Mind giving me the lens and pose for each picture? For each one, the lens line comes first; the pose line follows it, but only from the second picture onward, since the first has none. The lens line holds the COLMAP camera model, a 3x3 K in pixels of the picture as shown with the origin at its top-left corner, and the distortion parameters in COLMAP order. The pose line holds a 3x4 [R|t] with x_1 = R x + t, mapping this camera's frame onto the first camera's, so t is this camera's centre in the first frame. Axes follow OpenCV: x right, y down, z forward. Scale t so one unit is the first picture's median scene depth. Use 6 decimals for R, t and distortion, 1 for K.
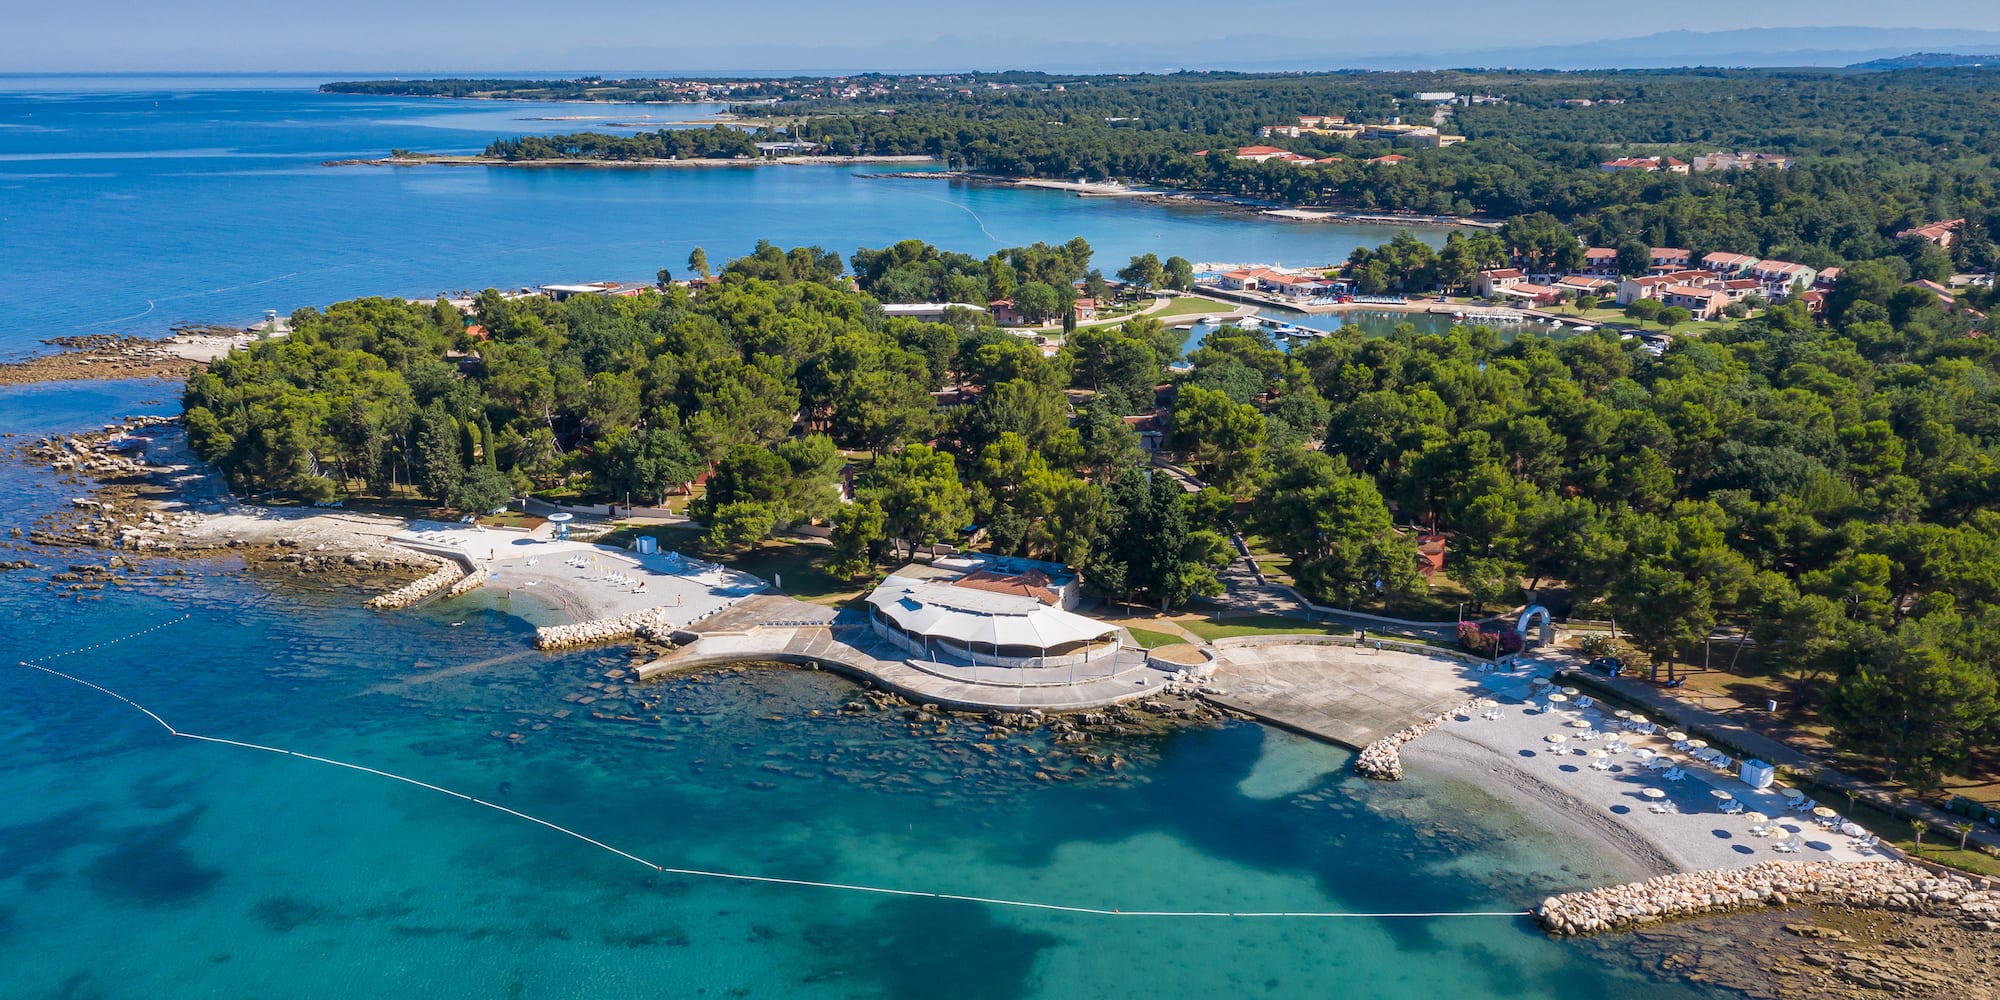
lens RADIAL K [[1609.8, 0, 1000.0], [0, 1609.8, 500.0], [0, 0, 1]] dist [-0.011956, 0.042882]
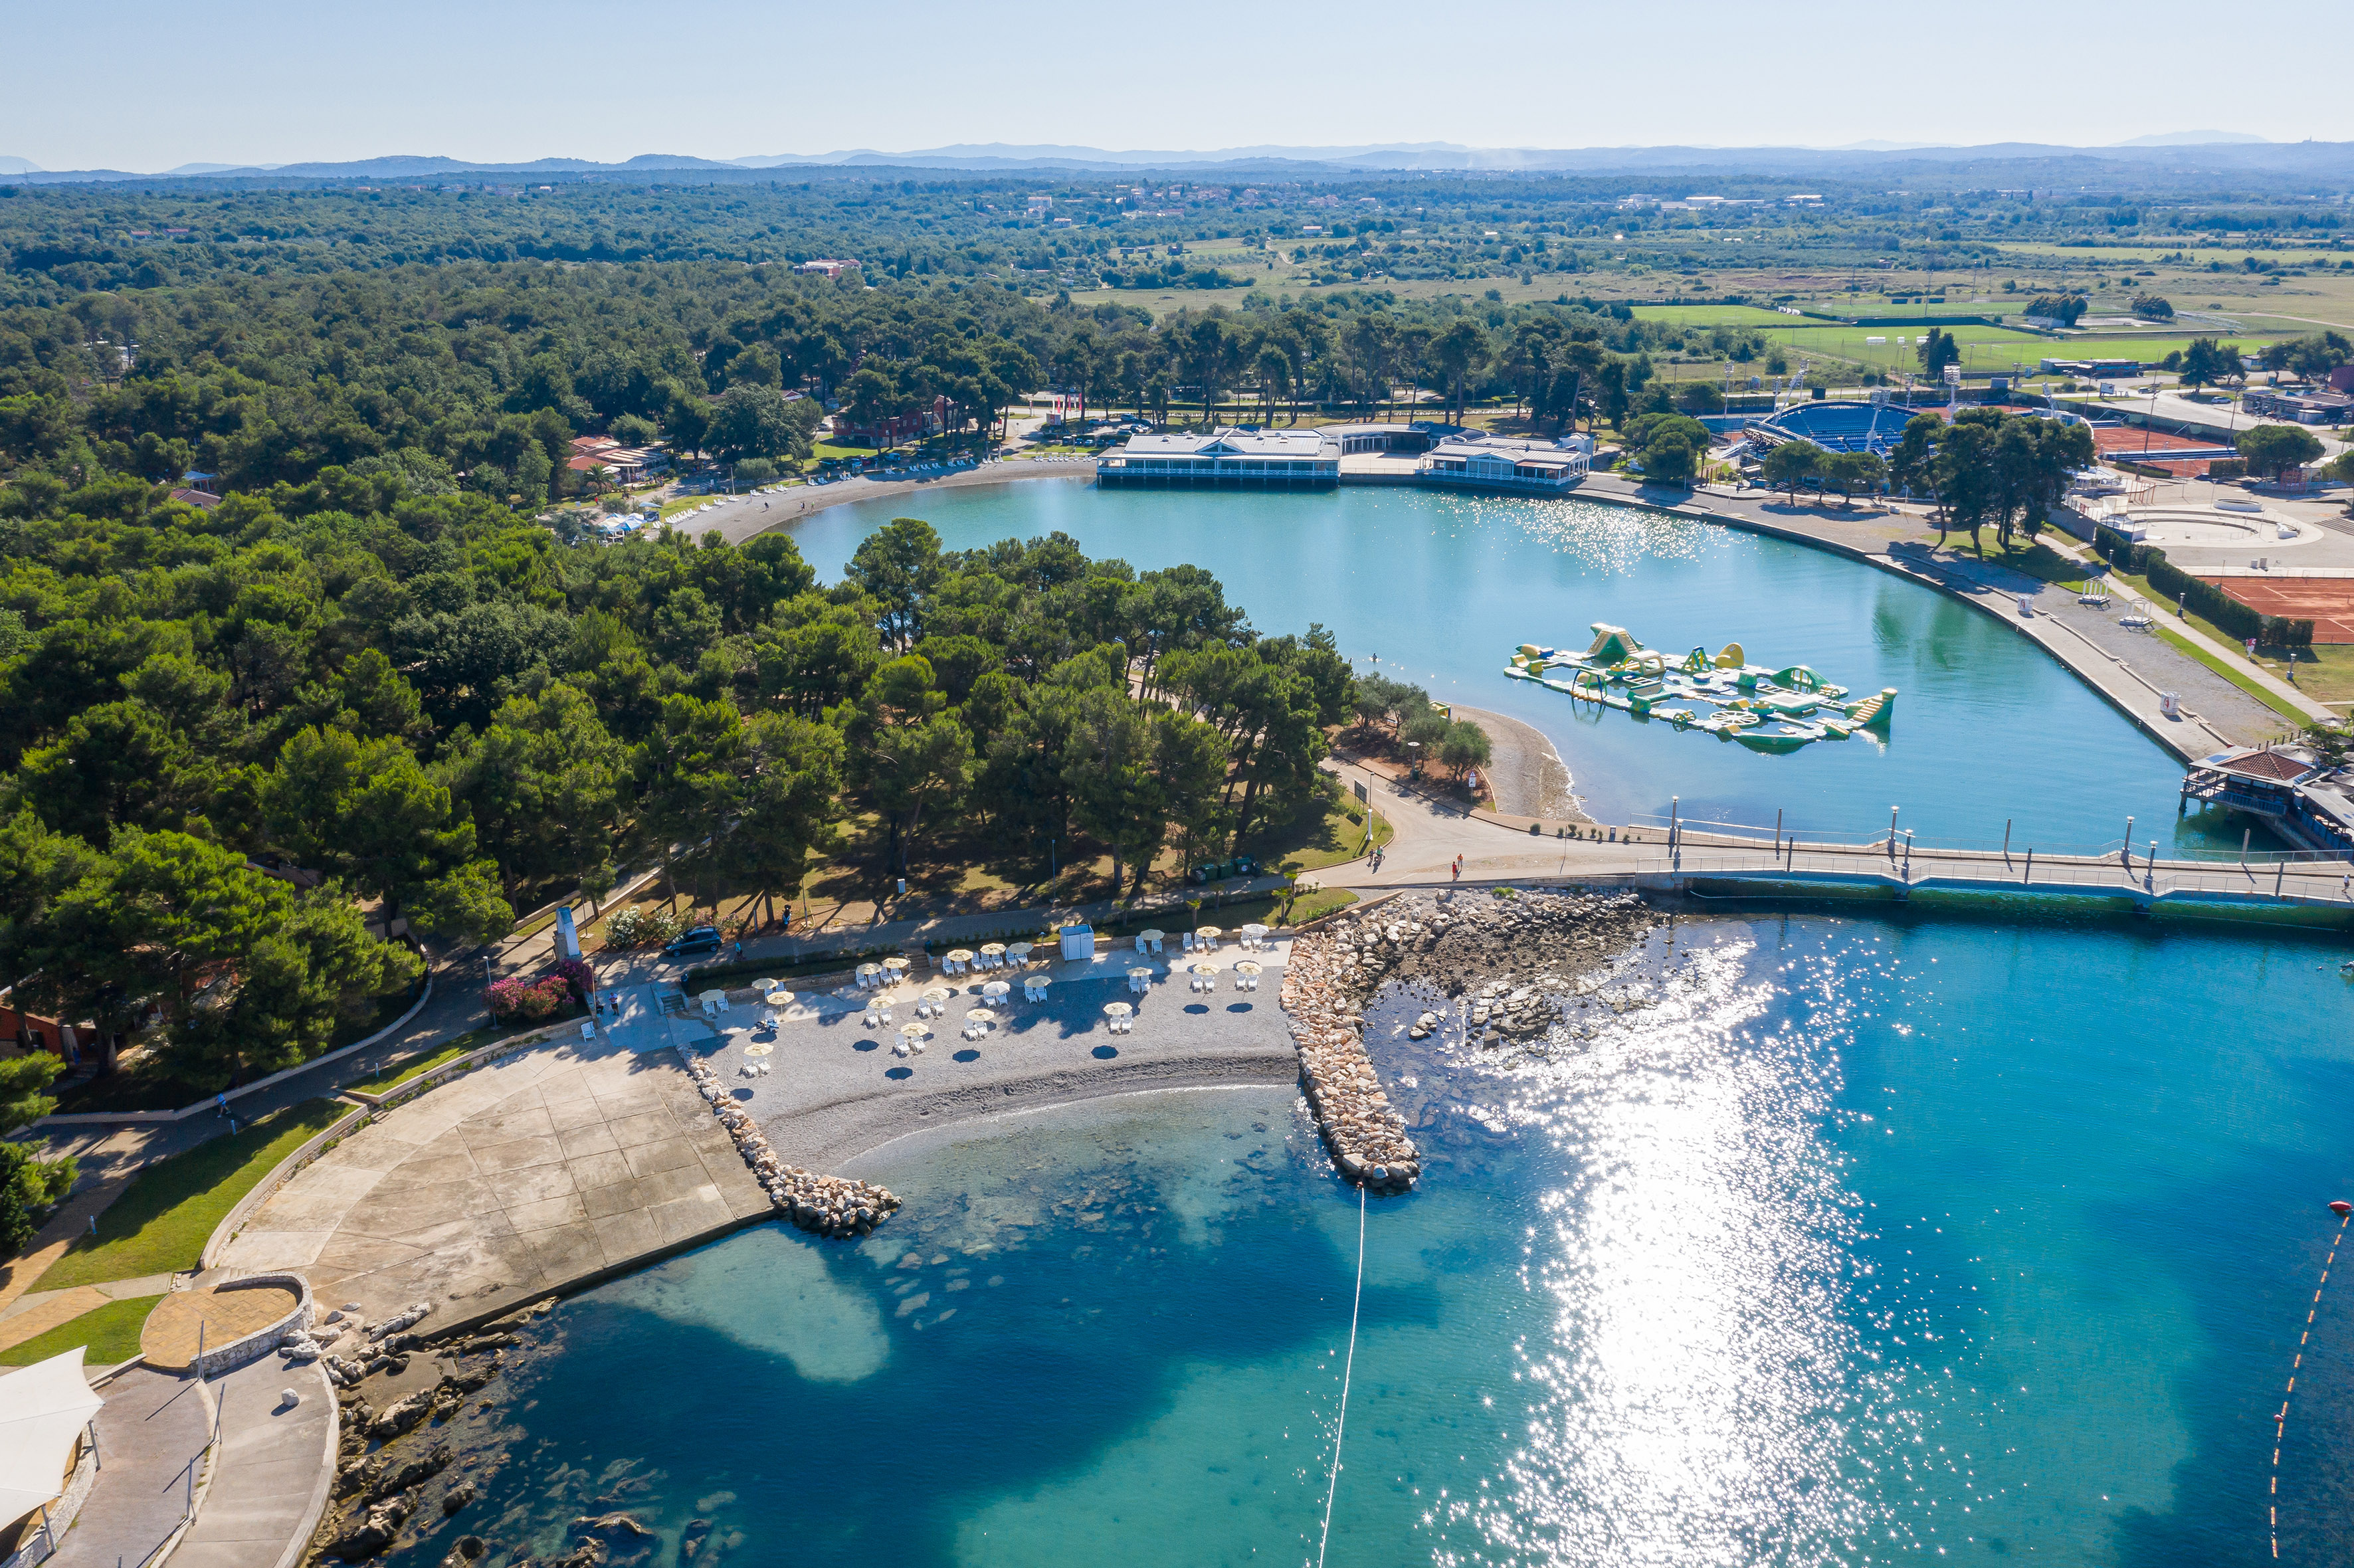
lens RADIAL K [[1833.7, 0, 1177.0], [0, 1833.7, 784.0], [0, 0, 1]] dist [-0.008520, 0.028041]
pose [[0.143639, -0.298960, 0.943393, -0.202308], [0.267023, 0.929630, 0.253942, -0.068660], [-0.952925, 0.215432, 0.213361, 0.470590]]
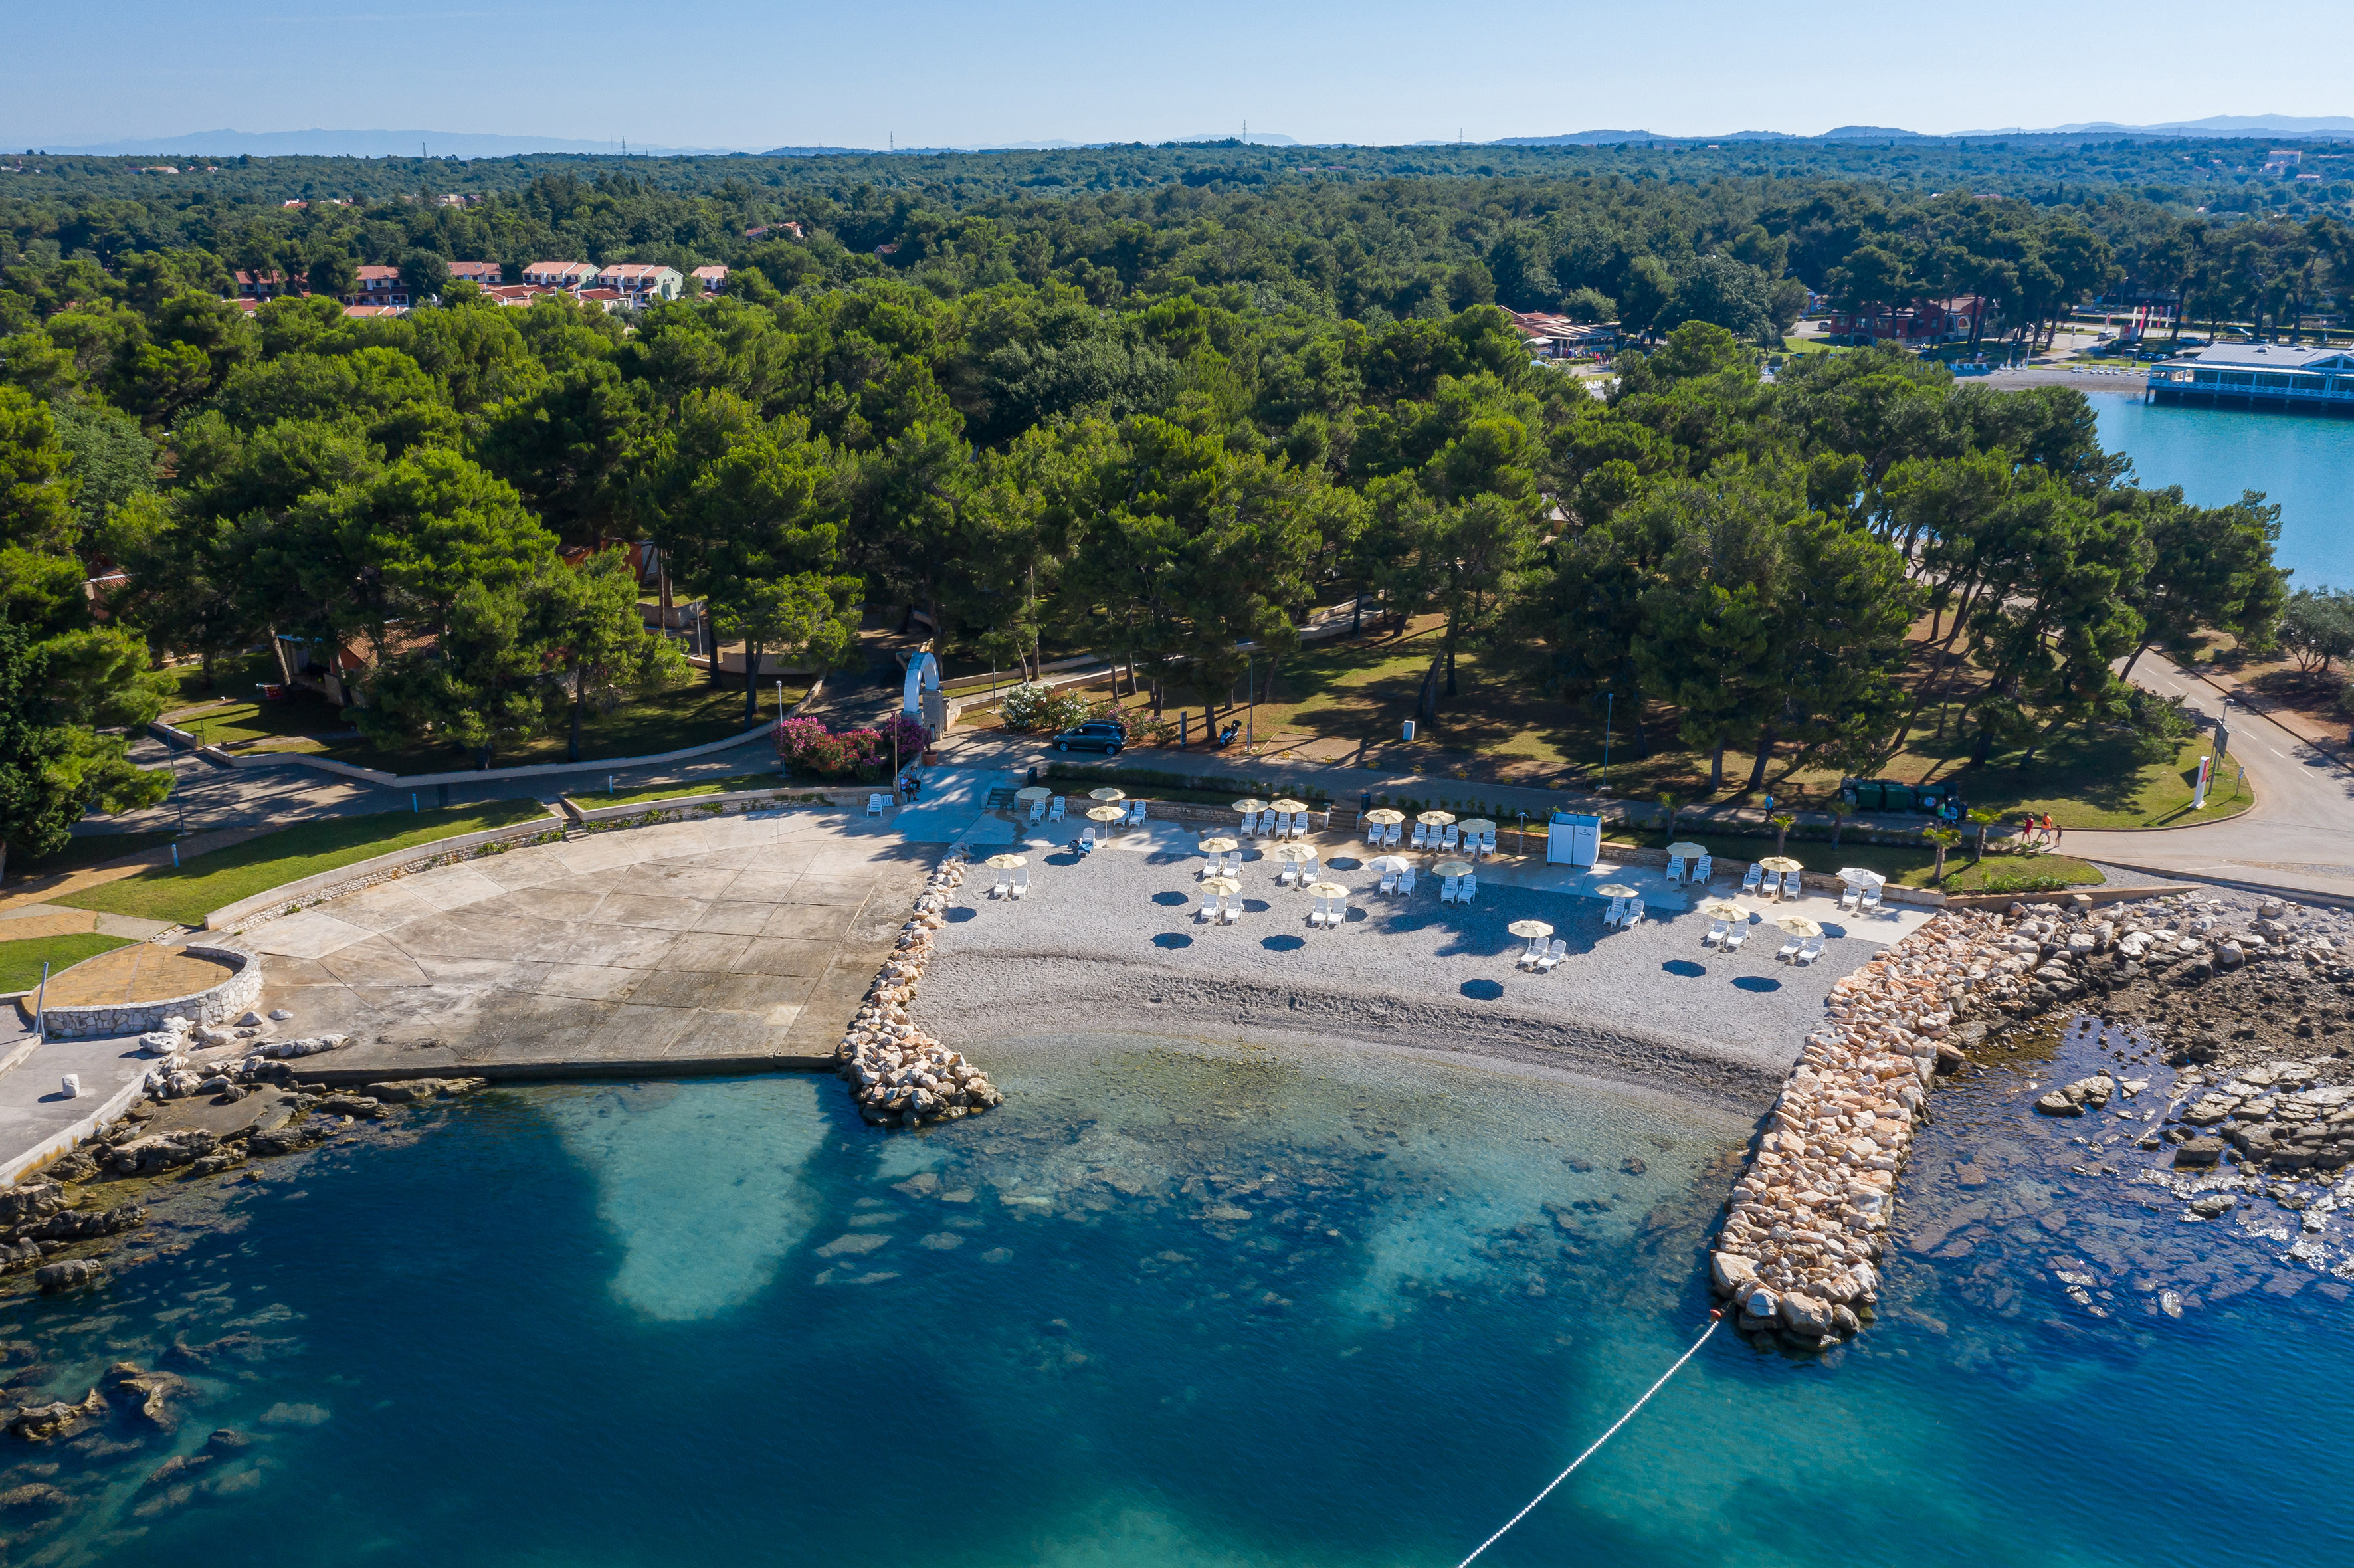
lens RADIAL K [[1890.7, 0, 1177.0], [0, 1890.7, 784.0], [0, 0, 1]] dist [-0.004142, 0.007618]
pose [[0.672093, -0.220312, 0.706933, -0.009176], [0.188665, 0.974153, 0.124224, 0.036589], [-0.716028, 0.049883, 0.696287, 0.427756]]
